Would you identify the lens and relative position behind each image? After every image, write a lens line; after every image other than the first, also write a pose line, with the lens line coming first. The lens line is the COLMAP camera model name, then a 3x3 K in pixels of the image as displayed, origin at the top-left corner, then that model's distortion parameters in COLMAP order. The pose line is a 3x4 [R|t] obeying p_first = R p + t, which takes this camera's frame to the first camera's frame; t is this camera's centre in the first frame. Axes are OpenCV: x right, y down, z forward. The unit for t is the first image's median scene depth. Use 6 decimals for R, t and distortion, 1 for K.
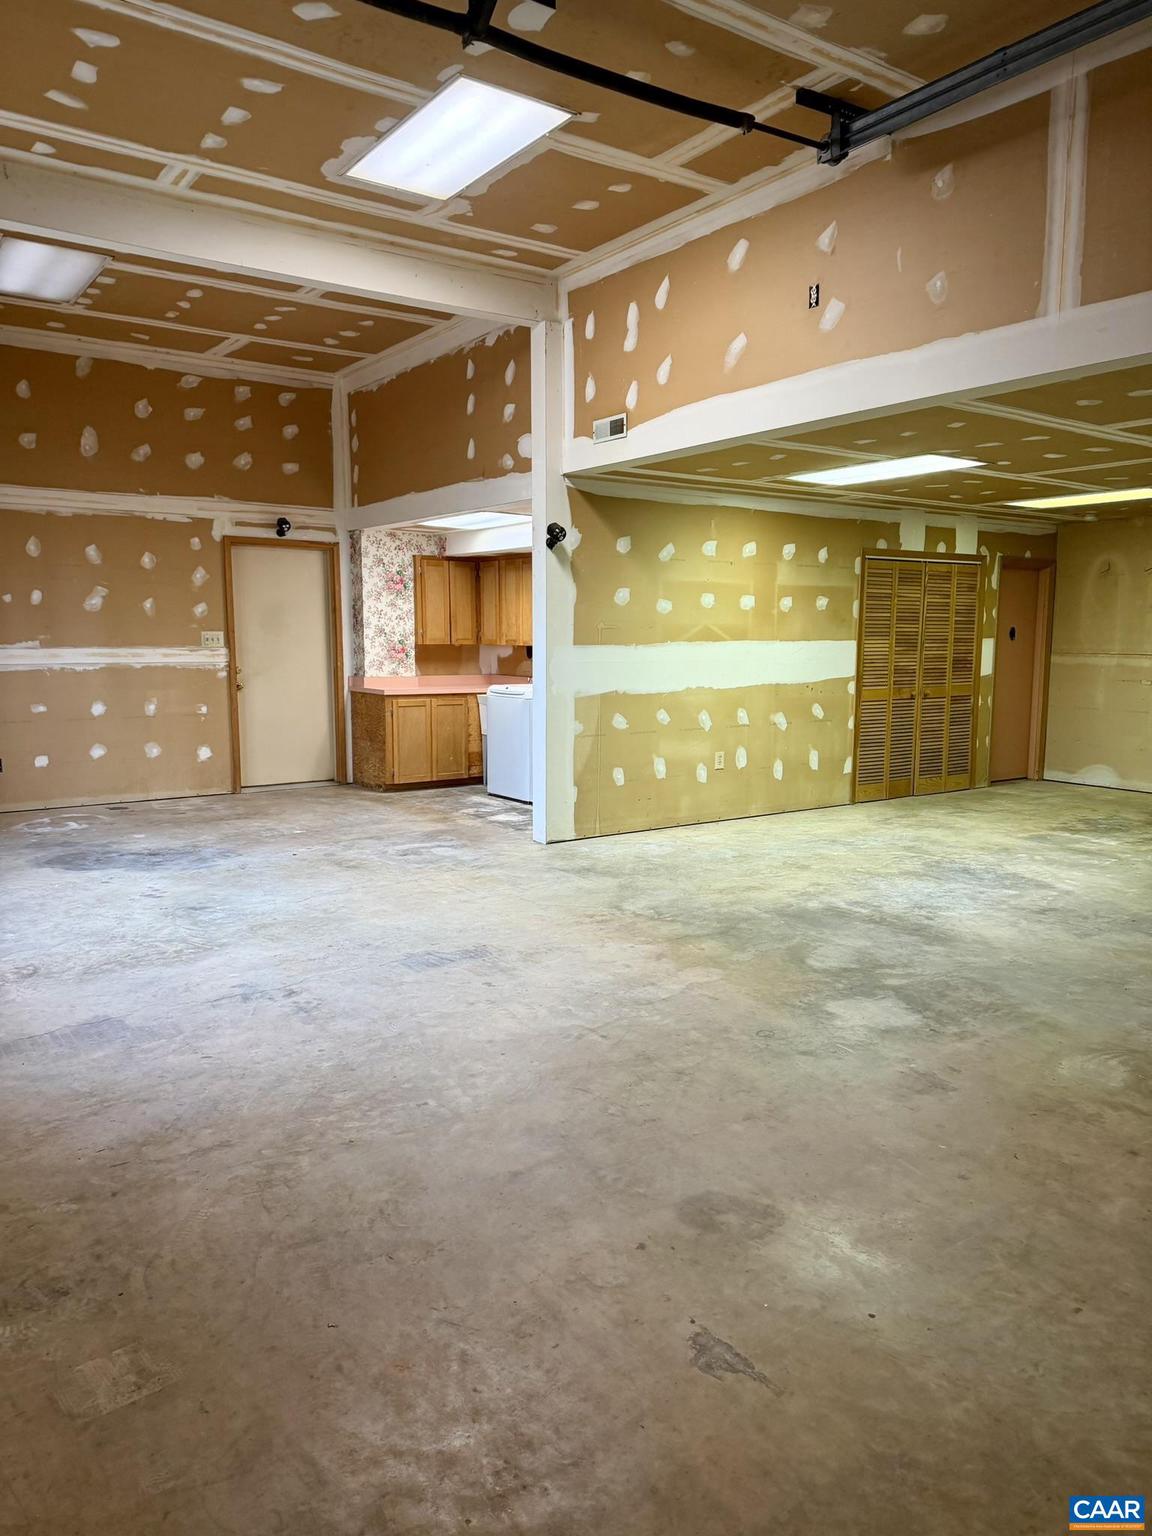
lens RADIAL K [[1077.0, 0, 586.9], [0, 1077.0, 769.0], [0, 0, 1]] dist [0.059108, -0.078674]
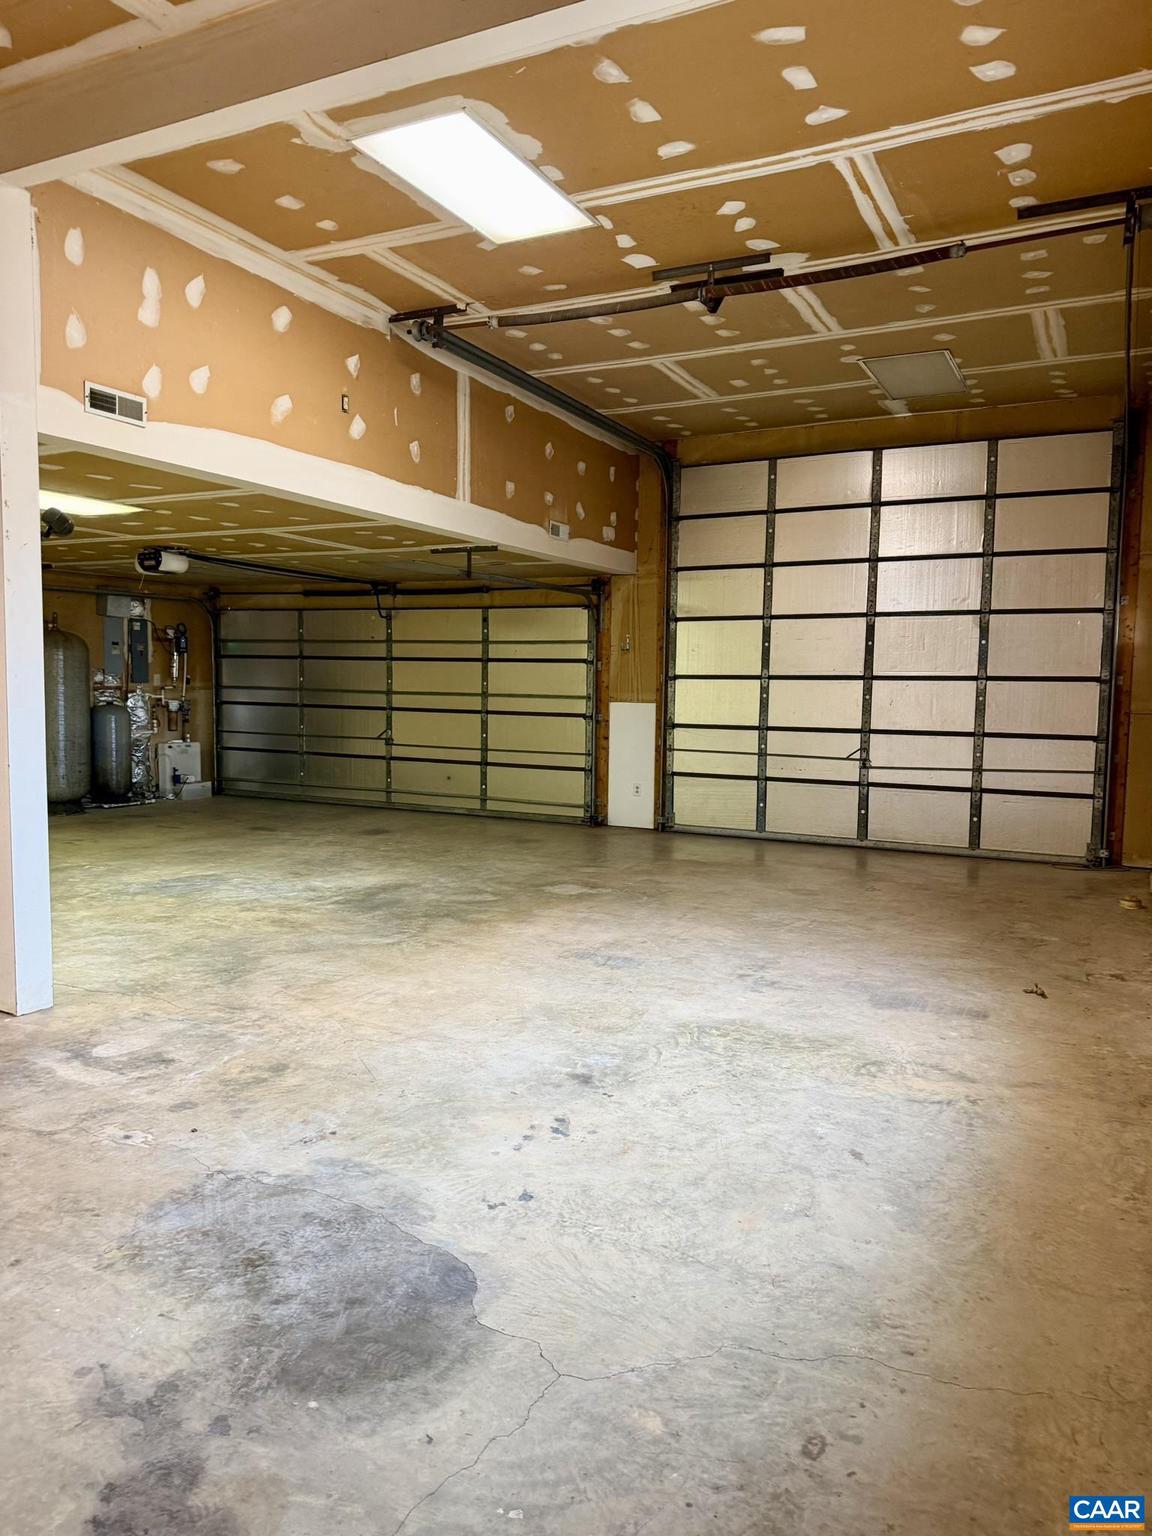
lens RADIAL K [[1077.0, 0, 569.7], [0, 1077.0, 777.9], [0, 0, 1]] dist [0.059108, -0.078674]
pose [[-0.457402, -0.093643, 0.884316, -1.030664], [0.094745, 0.983648, 0.153168, -0.184871], [-0.884198, 0.153844, -0.441050, 1.385686]]
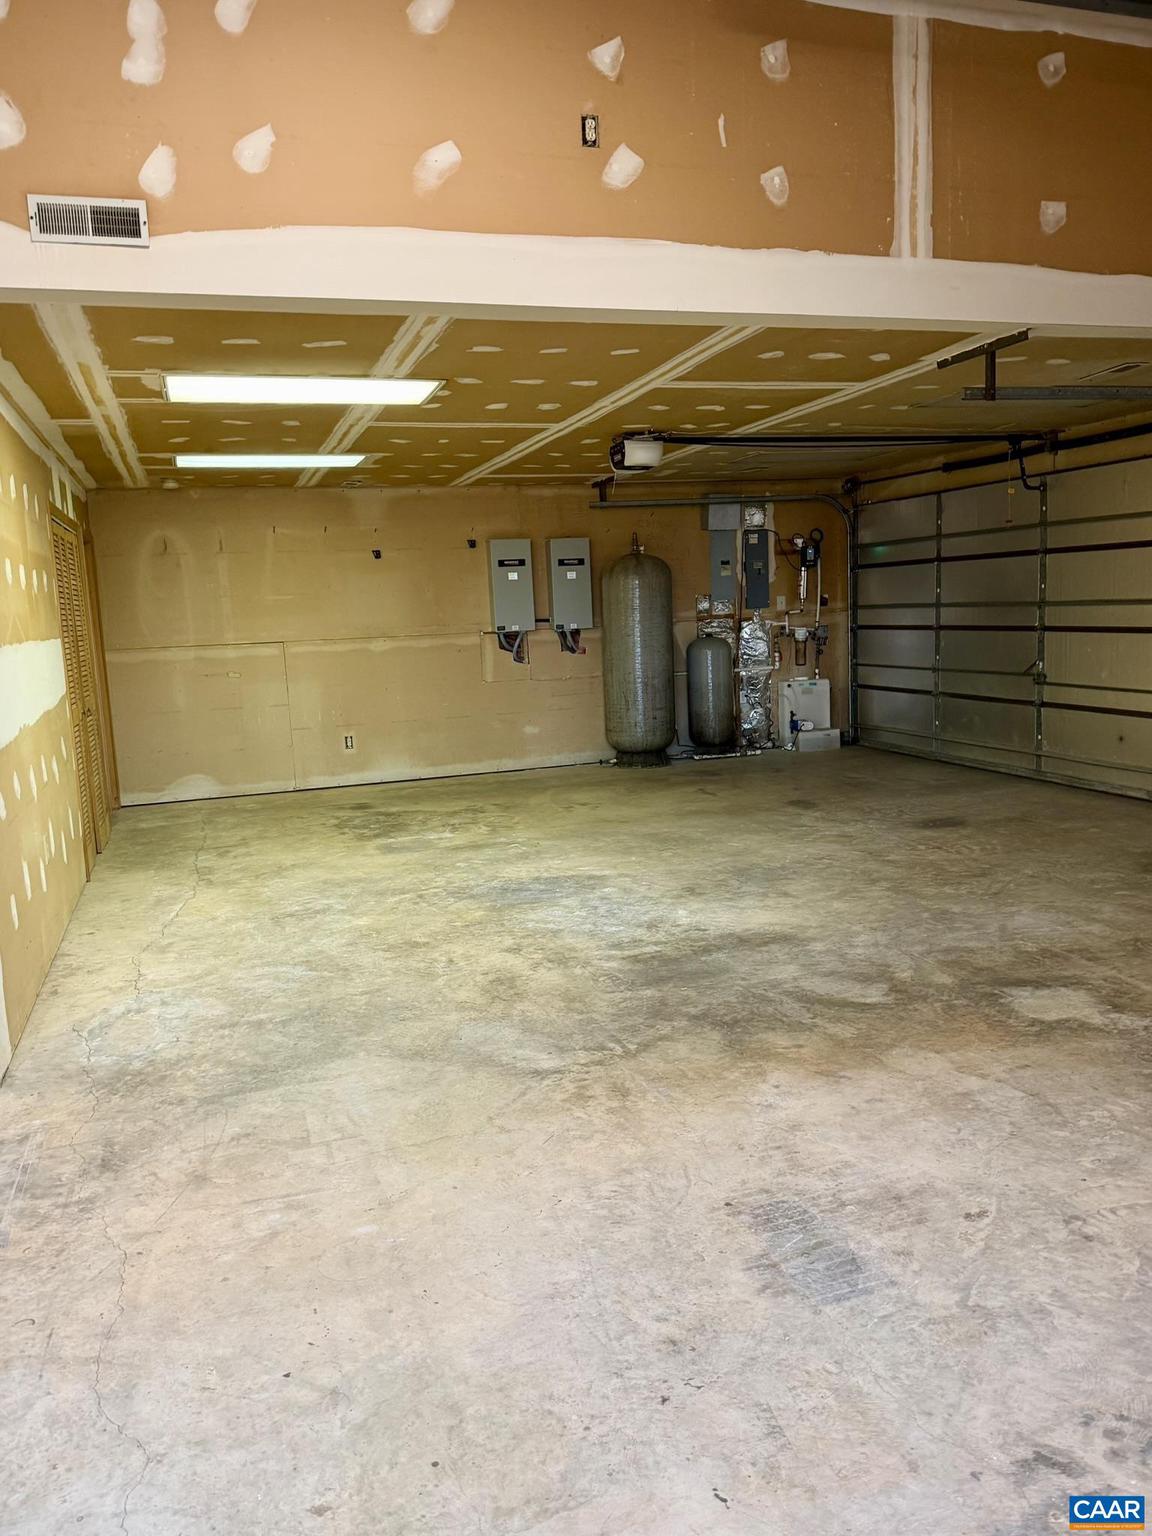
lens RADIAL K [[1138.7, 0, 575.3], [0, 1138.7, 766.8], [0, 0, 1]] dist [0.055018, -0.072473]
pose [[0.308499, -0.153313, 0.938788, -0.571316], [0.168401, 0.980139, 0.104728, -0.105947], [-0.936200, 0.125784, 0.328190, 0.816687]]
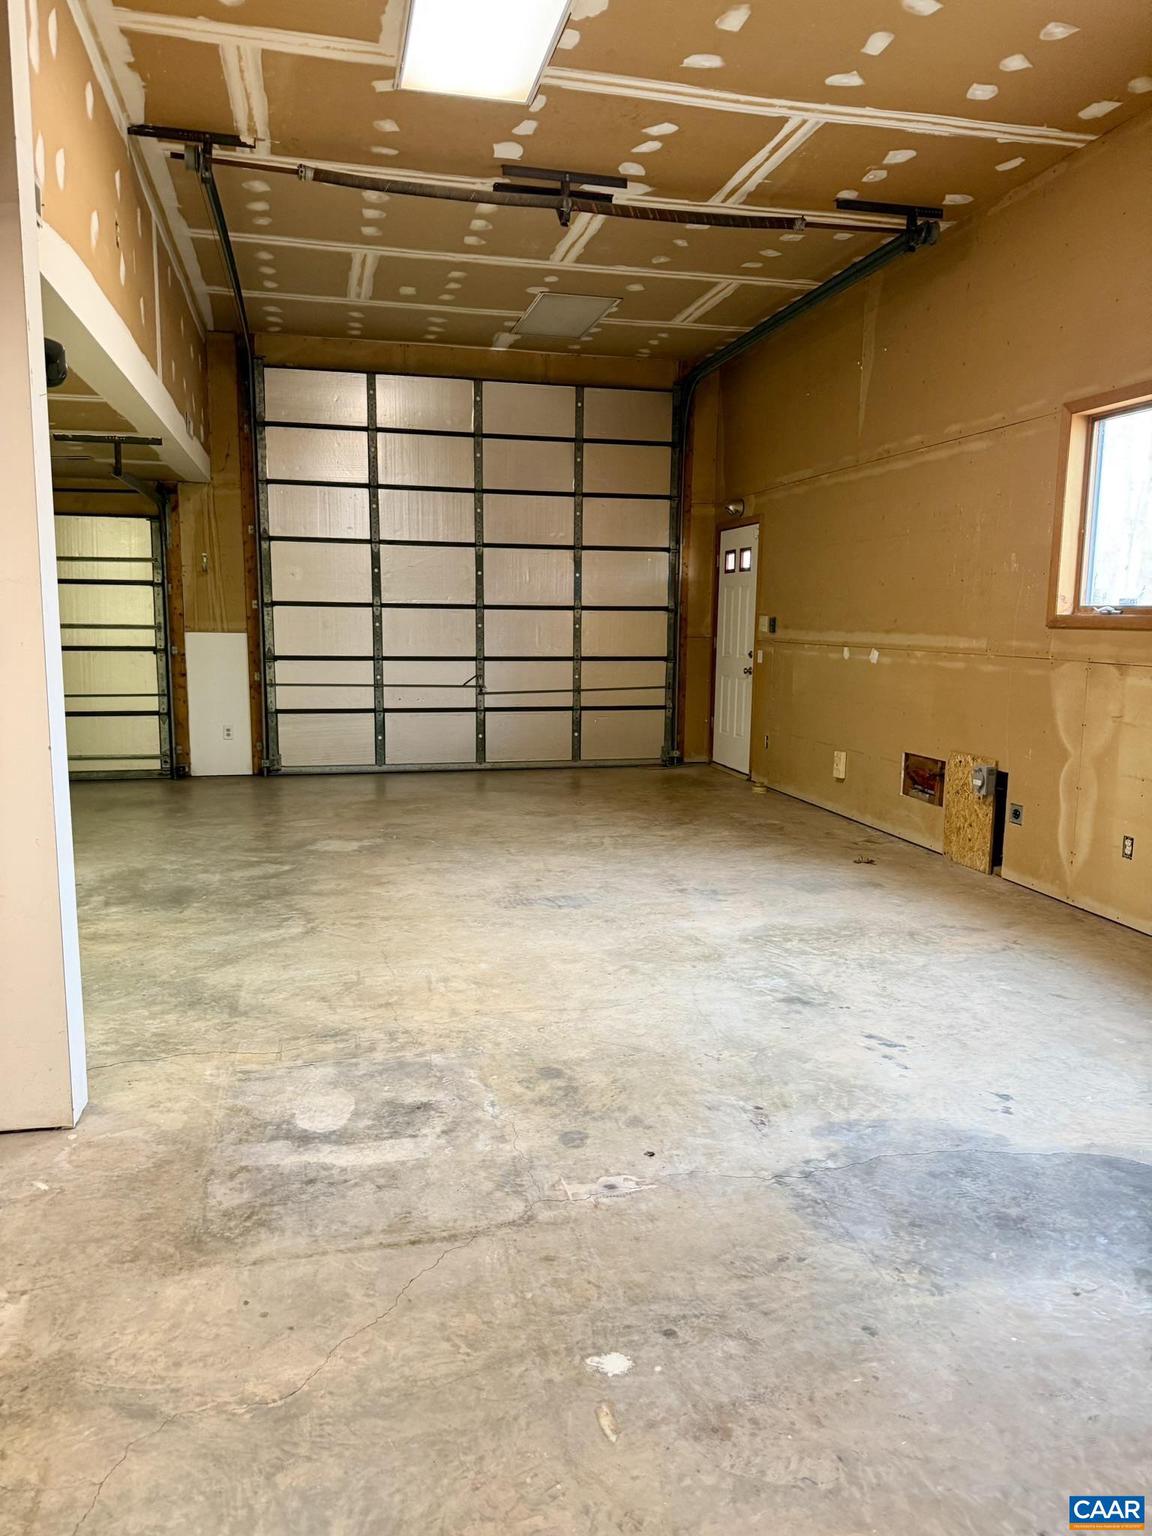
lens RADIAL K [[1077.0, 0, 573.7], [0, 1077.0, 771.3], [0, 0, 1]] dist [0.059108, -0.078674]
pose [[-0.924953, -0.068631, 0.373833, -0.516791], [0.032871, 0.965432, 0.258573, -0.225441], [-0.378657, 0.251457, -0.890724, 1.785370]]
